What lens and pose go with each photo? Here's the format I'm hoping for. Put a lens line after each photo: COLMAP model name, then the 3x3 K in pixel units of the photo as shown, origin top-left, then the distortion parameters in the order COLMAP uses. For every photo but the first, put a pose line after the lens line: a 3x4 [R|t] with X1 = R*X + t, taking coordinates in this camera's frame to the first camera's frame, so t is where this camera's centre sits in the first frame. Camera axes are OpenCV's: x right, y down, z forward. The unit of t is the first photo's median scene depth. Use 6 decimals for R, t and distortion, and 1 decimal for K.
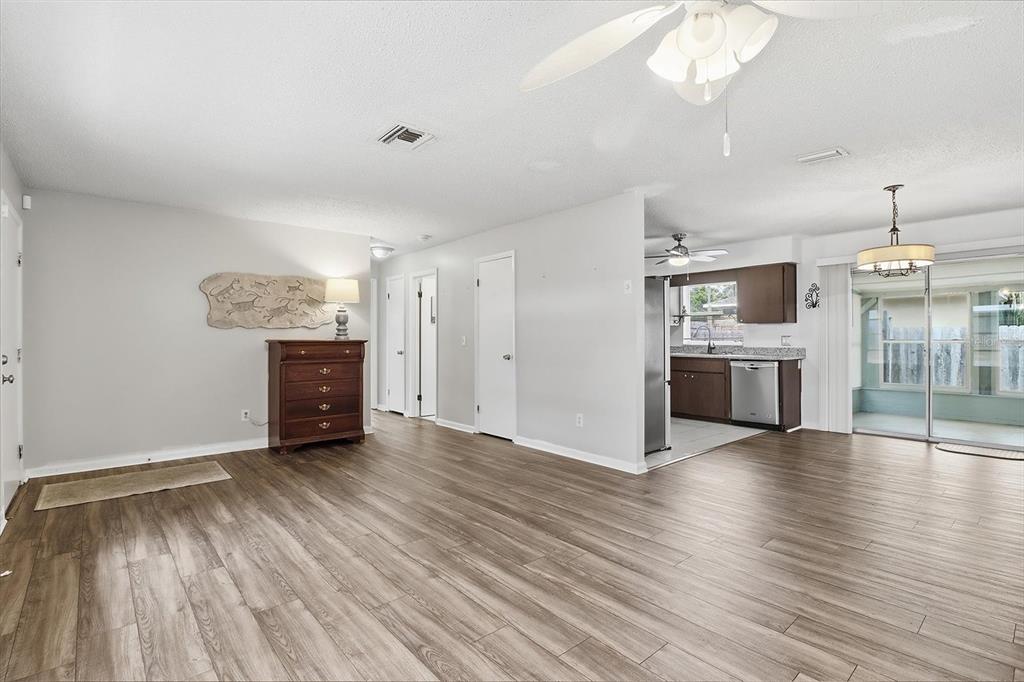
lens RADIAL K [[483.4, 0, 504.0], [0, 483.4, 336.3], [0, 0, 1]] dist [0.000387, -0.013142]
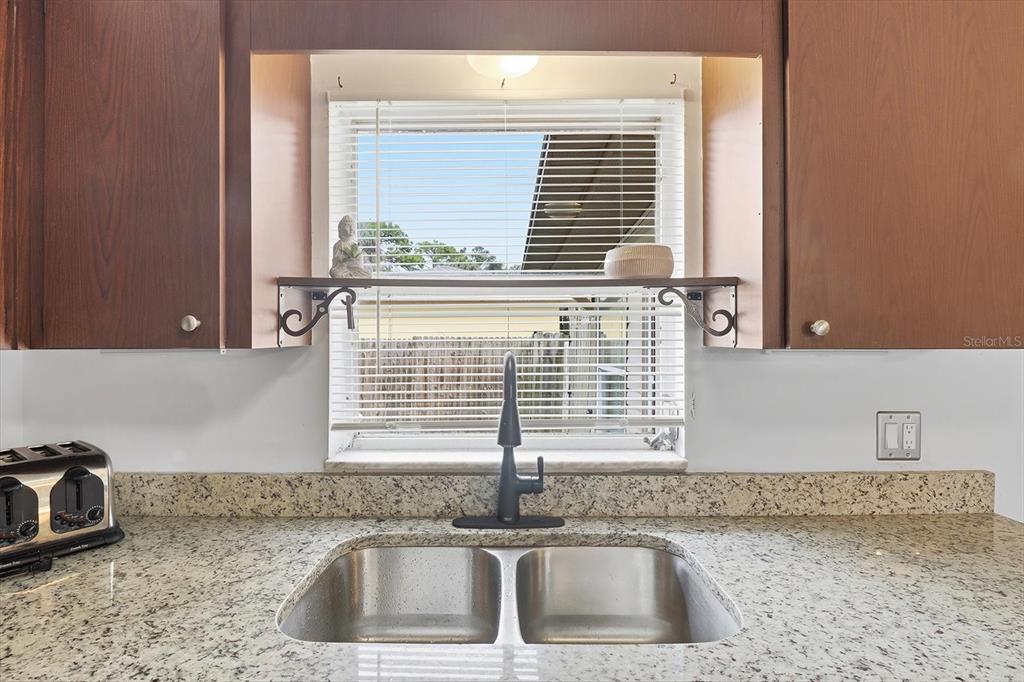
lens RADIAL K [[501.3, 0, 507.0], [0, 501.3, 338.9], [0, 0, 1]] dist [0.001801, -0.014929]
pose [[0.641929, -0.002076, 0.766761, 0.485407], [-0.004752, 0.999966, 0.006686, -0.045134], [-0.766749, -0.007936, 0.641898, 1.470307]]
